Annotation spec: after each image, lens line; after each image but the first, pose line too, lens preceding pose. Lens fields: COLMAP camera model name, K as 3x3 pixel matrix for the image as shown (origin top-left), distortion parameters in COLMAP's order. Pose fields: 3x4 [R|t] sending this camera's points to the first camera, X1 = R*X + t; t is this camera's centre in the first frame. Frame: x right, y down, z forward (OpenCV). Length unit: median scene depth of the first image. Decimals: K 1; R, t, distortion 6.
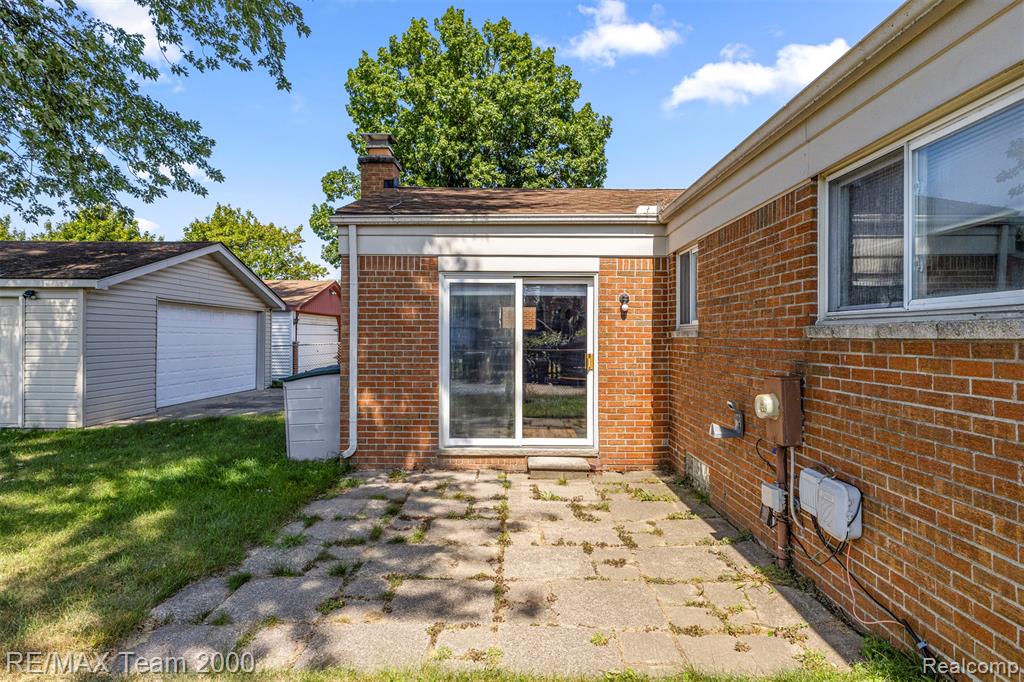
lens RADIAL K [[602.8, 0, 509.4], [0, 602.8, 340.2], [0, 0, 1]] dist [0.019444, -0.028072]
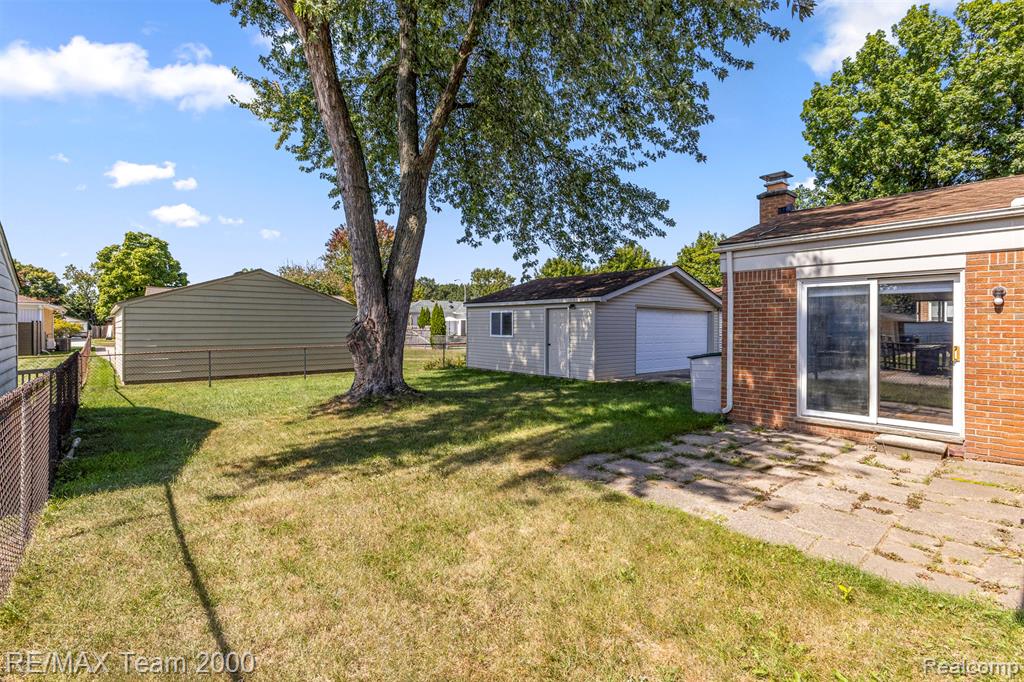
lens RADIAL K [[478.1, 0, 514.9], [0, 478.1, 339.7], [0, 0, 1]] dist [-0.008429, -0.000821]
pose [[0.661367, 0.017992, -0.749847, 0.243656], [-0.006425, 0.999811, 0.018323, 0.001026], [0.750035, -0.007300, 0.661358, -0.127747]]
